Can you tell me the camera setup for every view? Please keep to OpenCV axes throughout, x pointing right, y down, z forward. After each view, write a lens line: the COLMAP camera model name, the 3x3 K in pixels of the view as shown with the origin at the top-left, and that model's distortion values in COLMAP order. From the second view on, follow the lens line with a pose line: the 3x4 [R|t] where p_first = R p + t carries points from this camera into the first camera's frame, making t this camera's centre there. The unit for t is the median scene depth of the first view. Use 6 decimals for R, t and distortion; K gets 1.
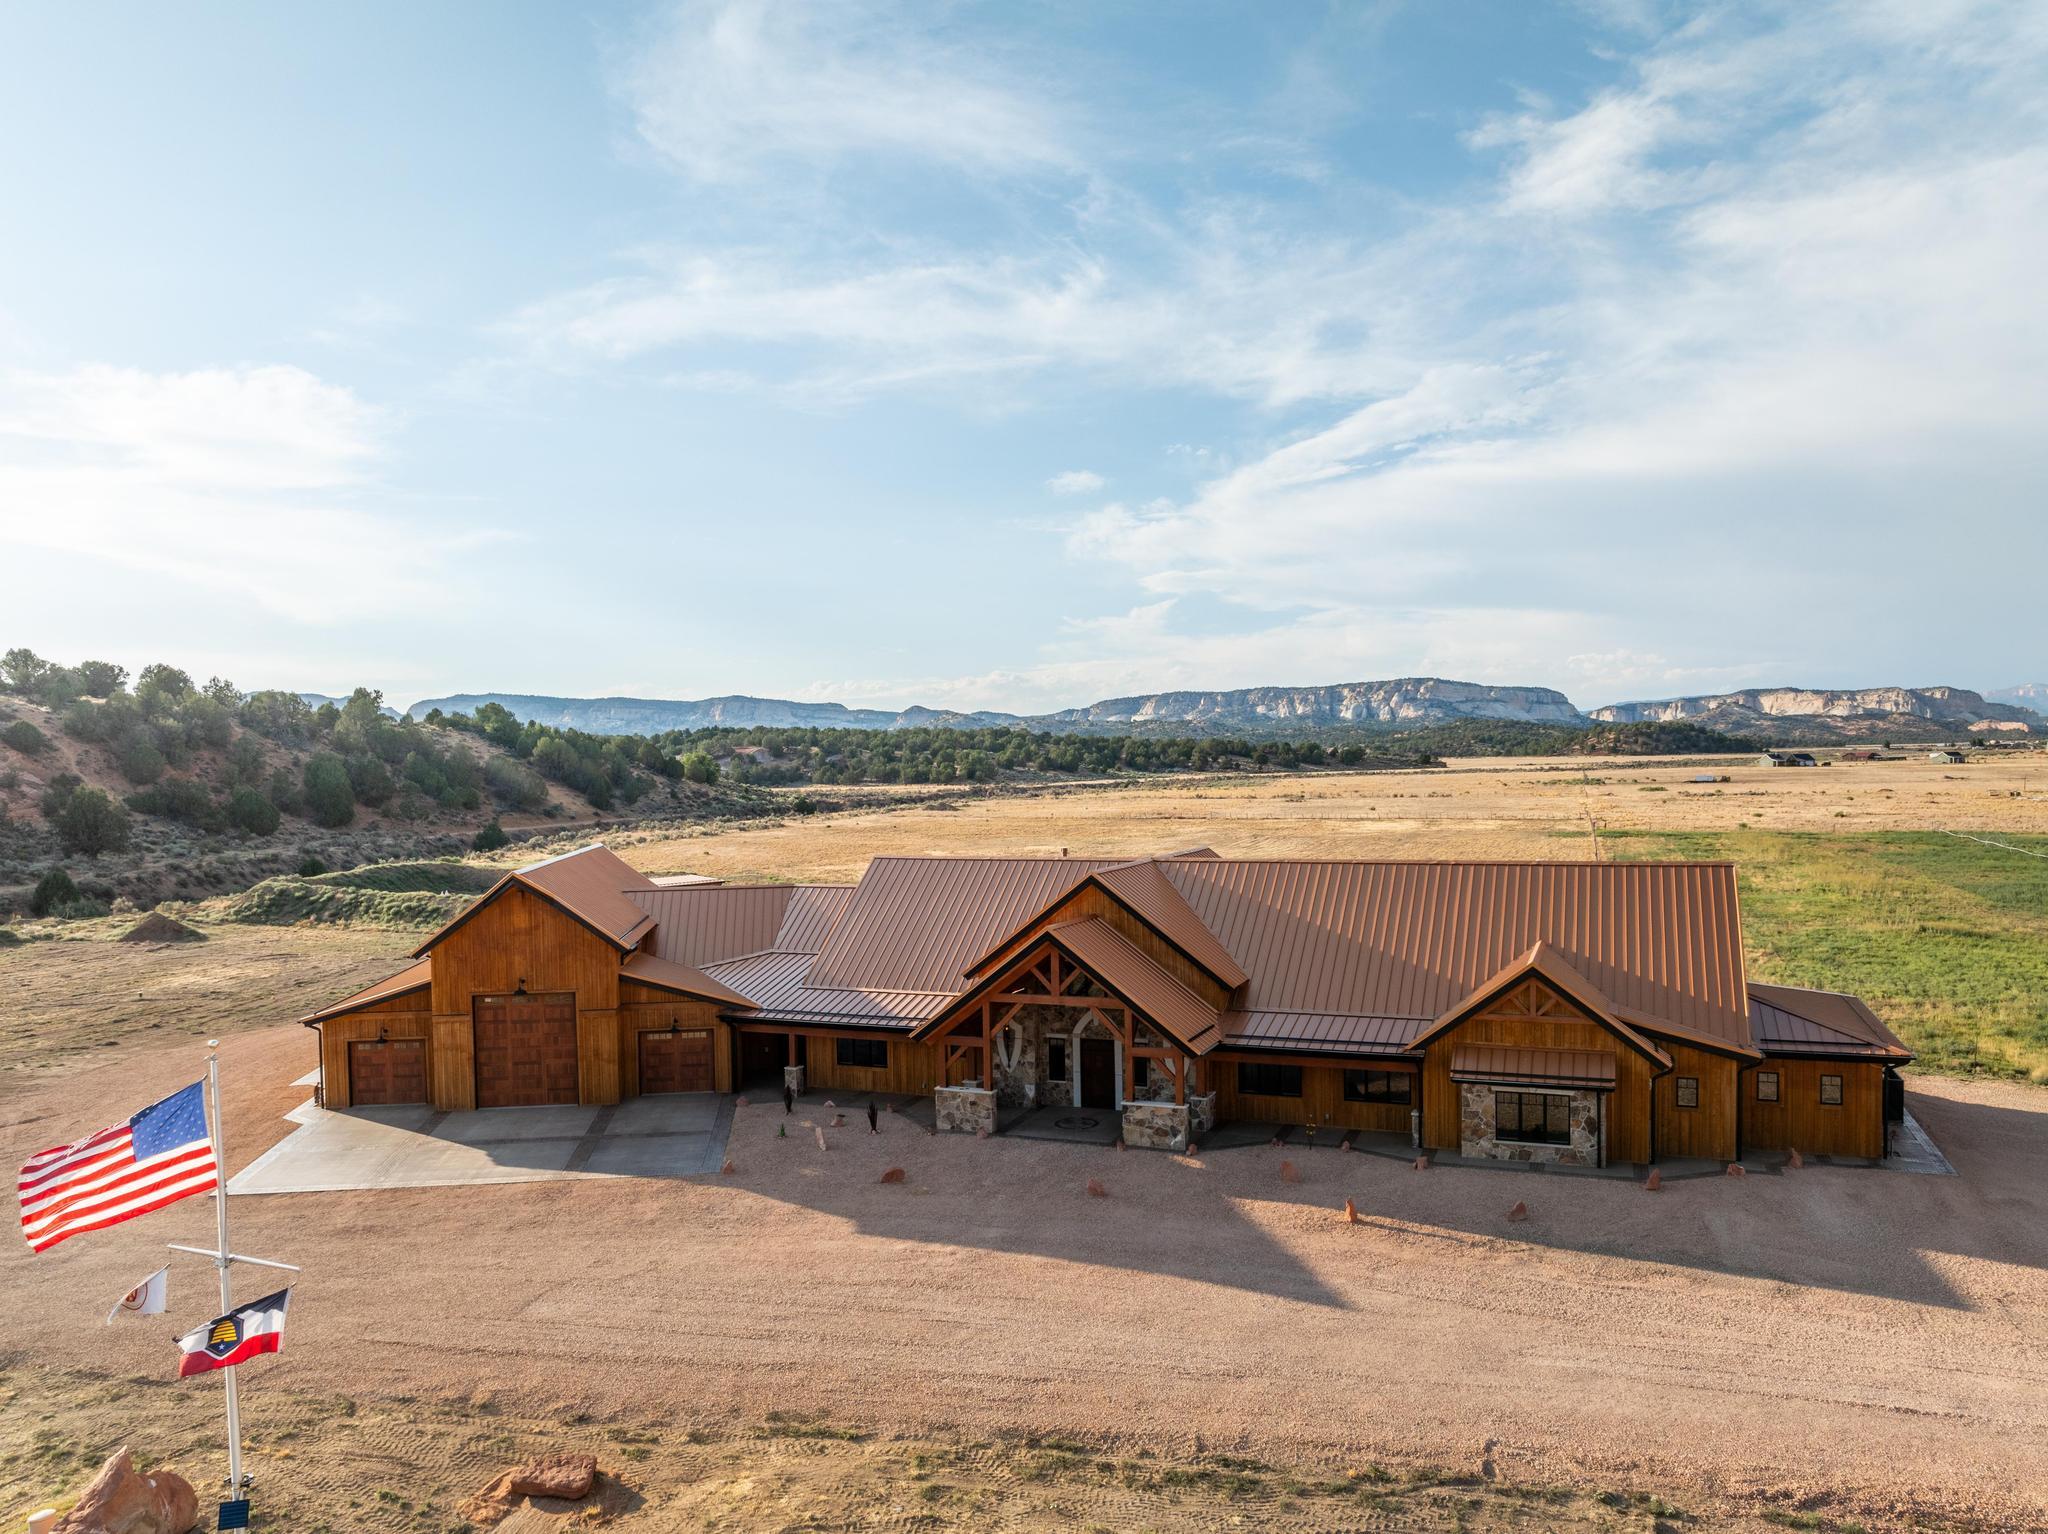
lens RADIAL K [[1470.3, 0, 1019.4], [0, 1470.3, 809.8], [0, 0, 1]] dist [-0.038362, 0.000751]
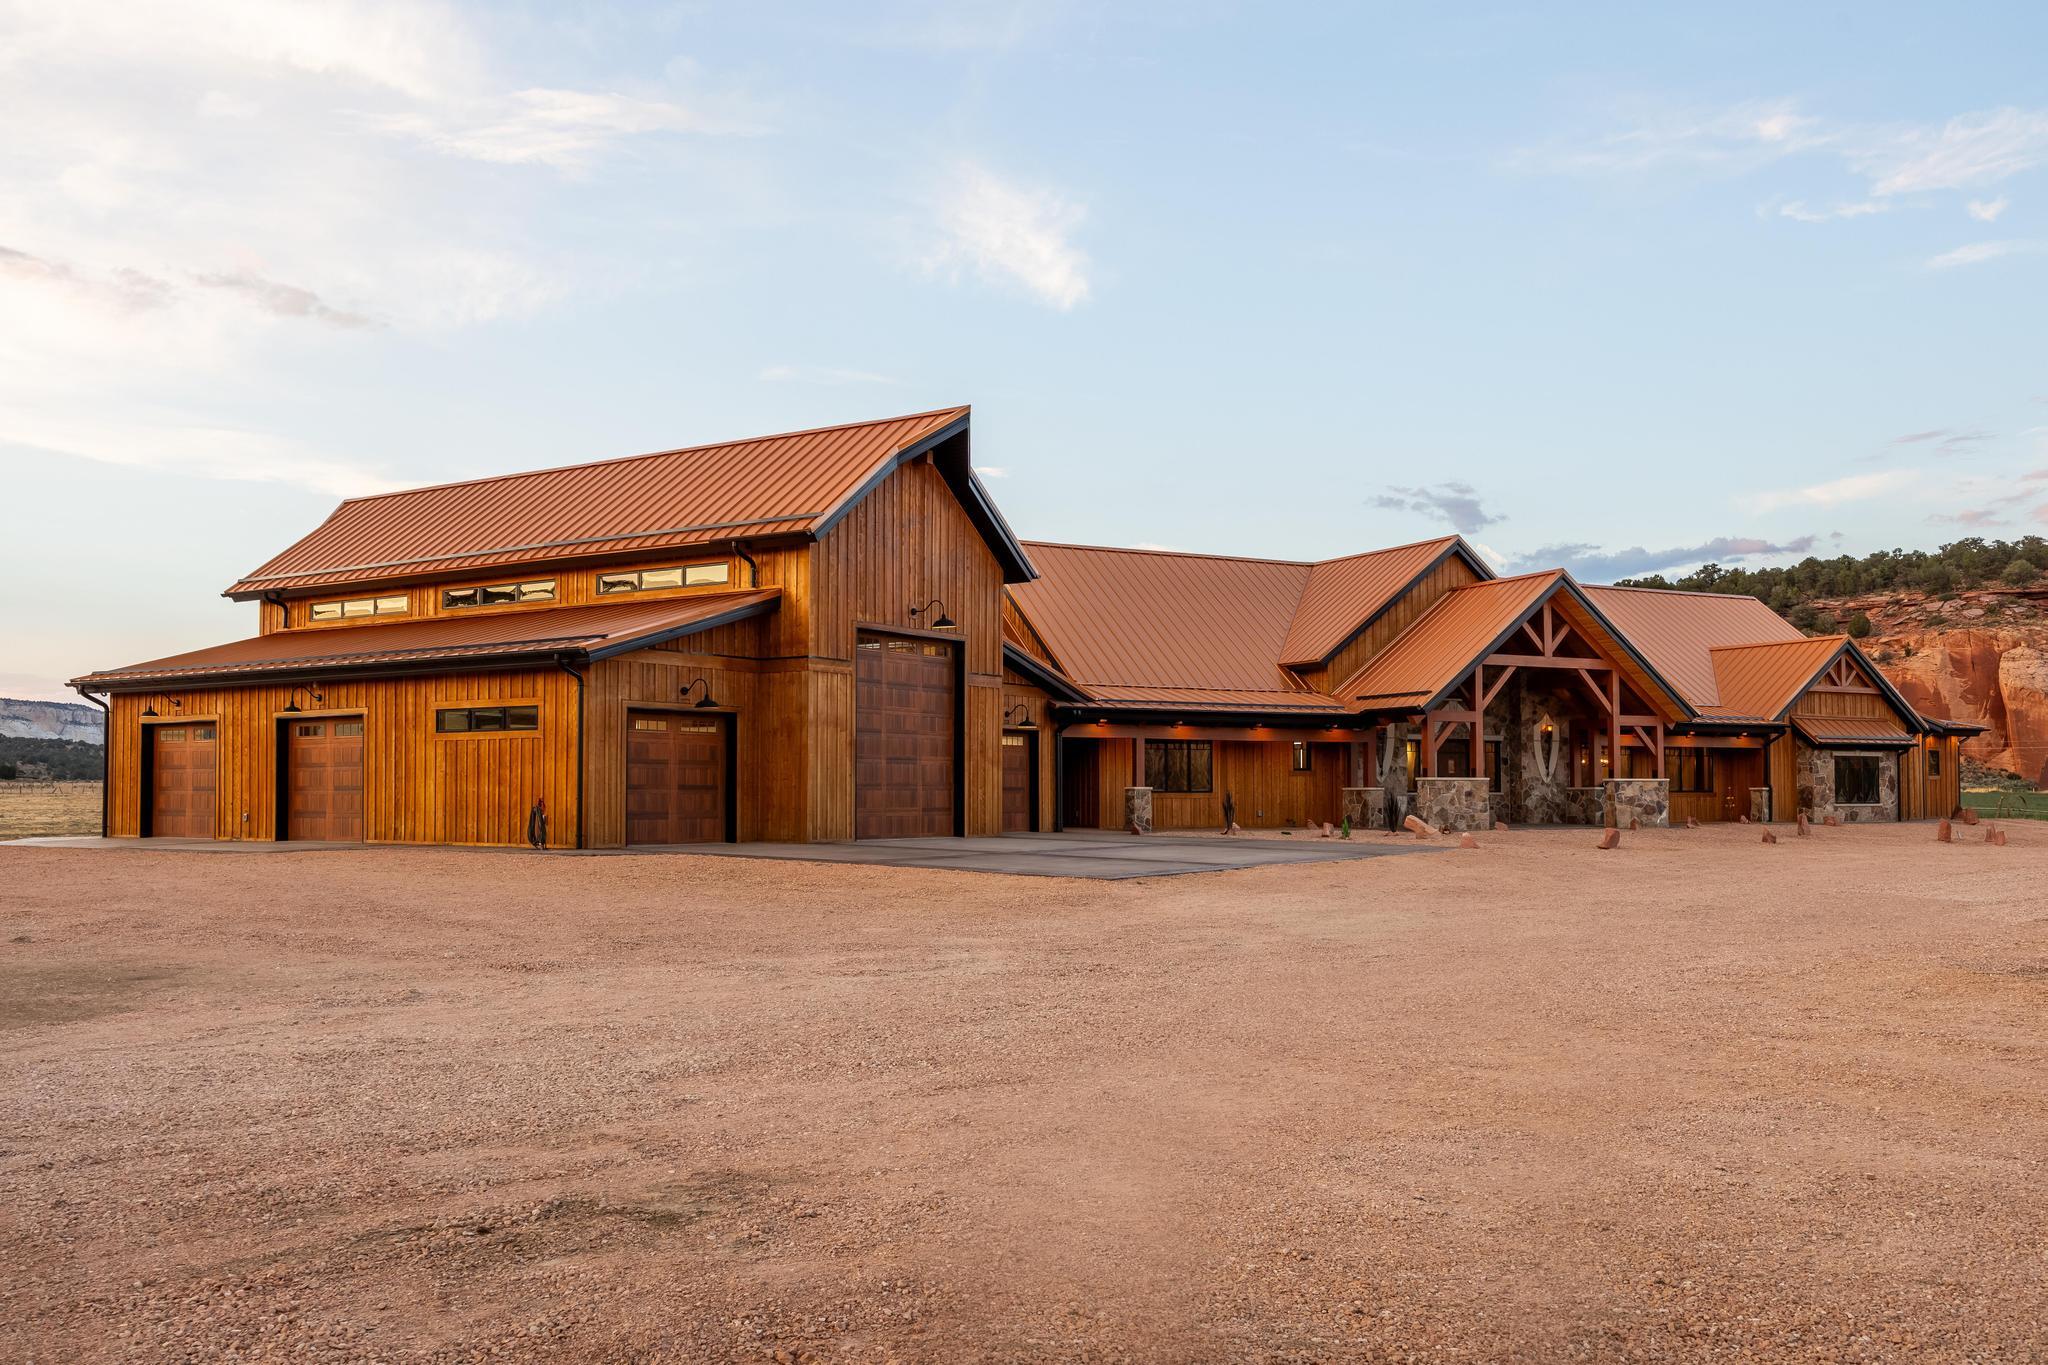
lens RADIAL K [[1696.0, 0, 1057.1], [0, 1696.0, 738.3], [0, 0, 1]] dist [-0.009146, 0.005276]
pose [[0.640797, 0.041319, 0.766598, -0.795582], [0.013600, 0.997783, -0.065148, 0.207515], [-0.767590, 0.052172, 0.638814, 0.539762]]
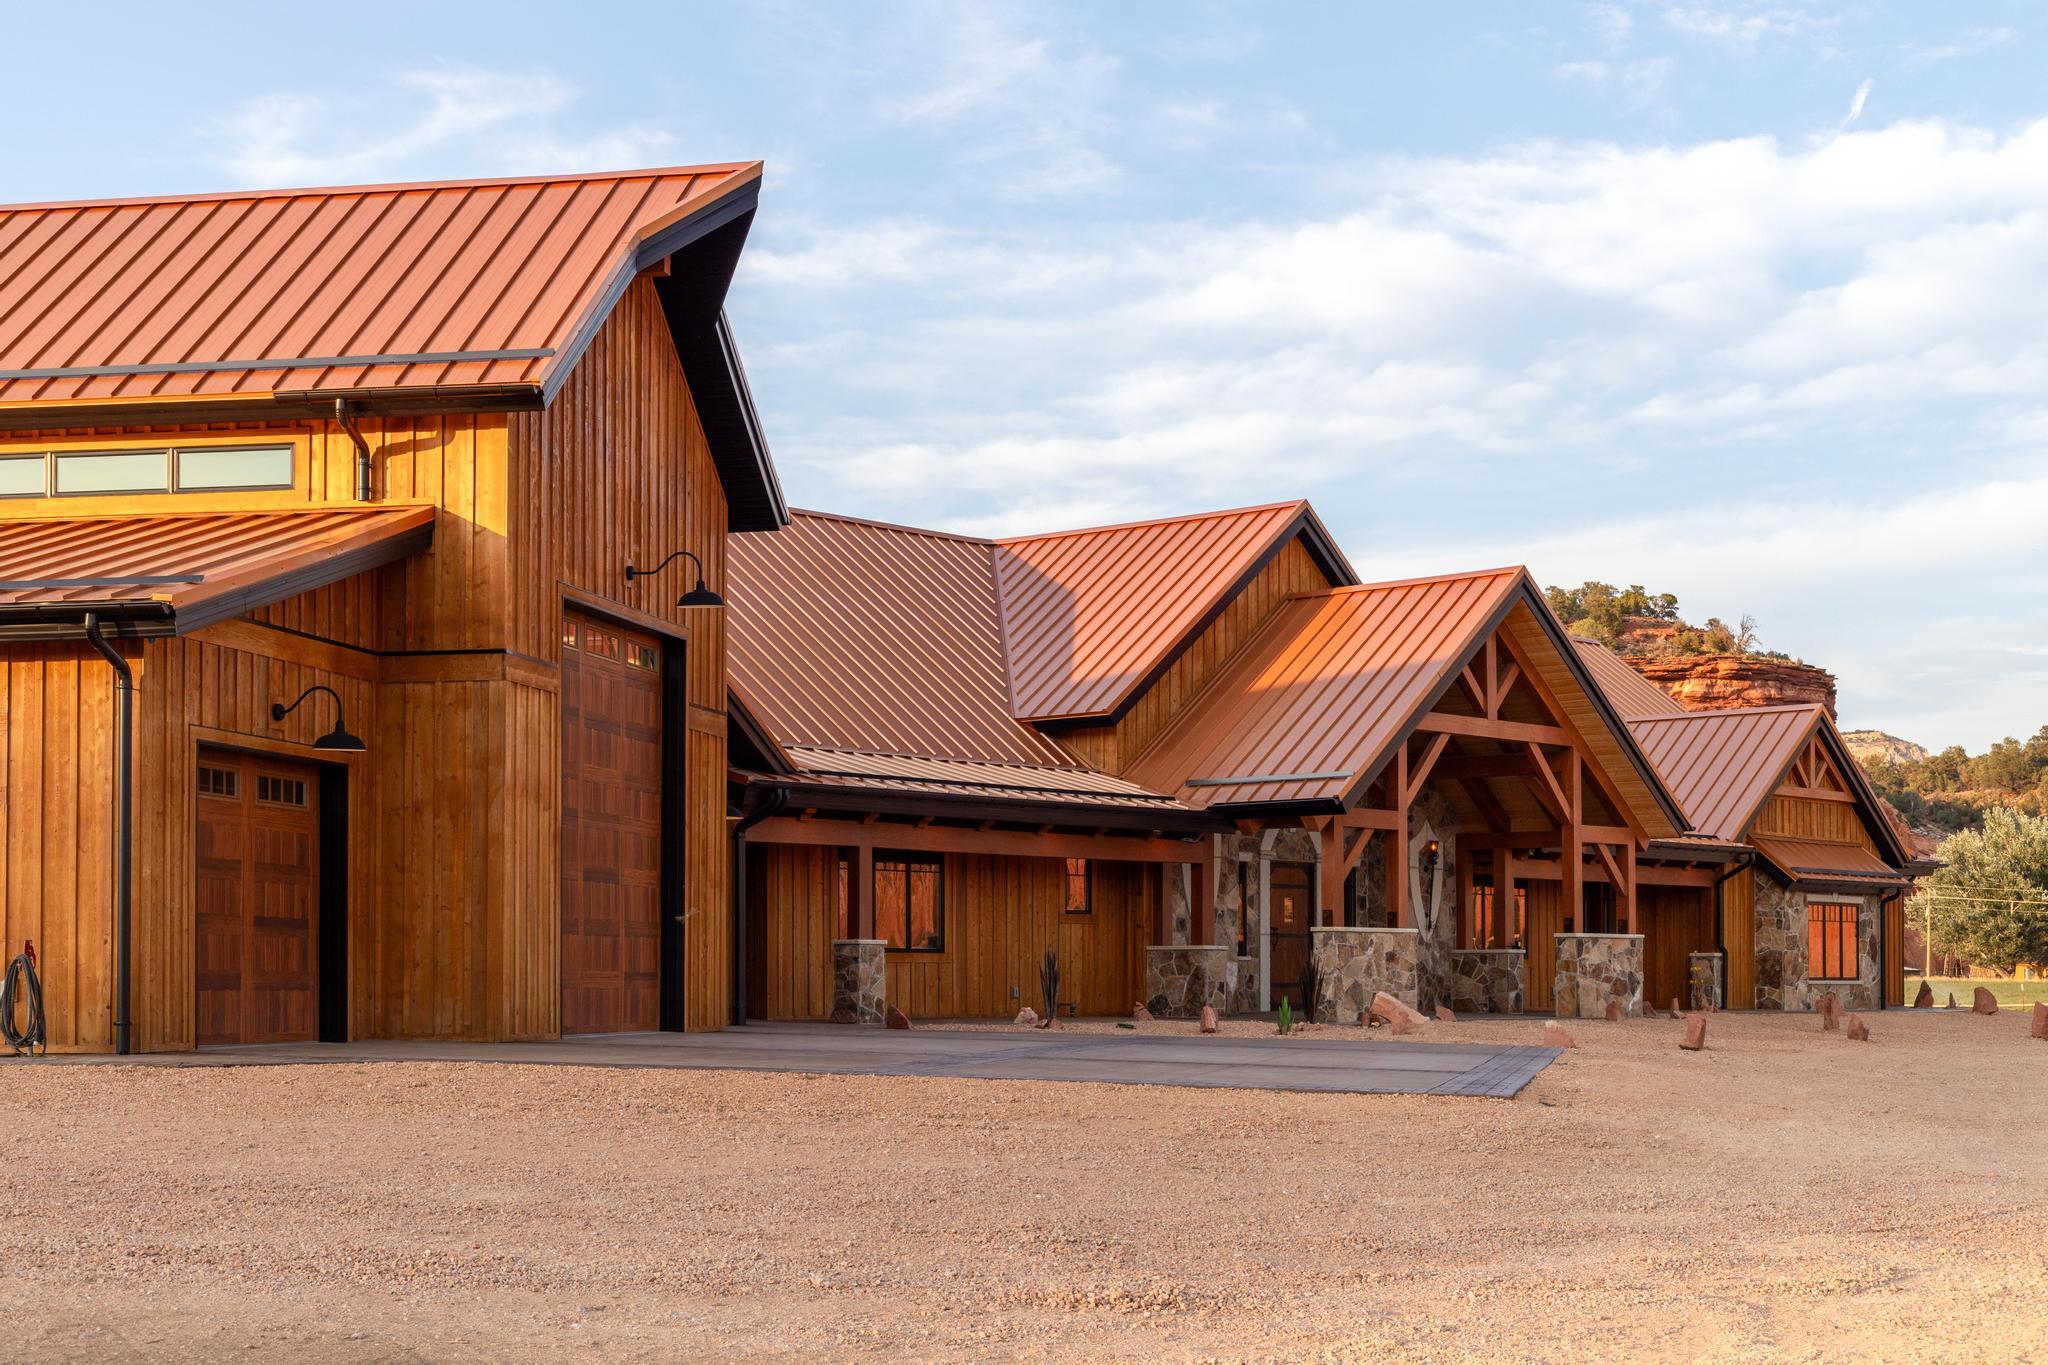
lens RADIAL K [[2946.6, 0, 1028.2], [0, 2946.6, 921.4], [0, 0, 1]] dist [0.028265, 0.024309]
pose [[0.331931, 0.035971, 0.942617, -0.832001], [0.022012, 0.998705, -0.045863, 0.208774], [-0.943047, 0.035973, 0.330710, 0.740974]]
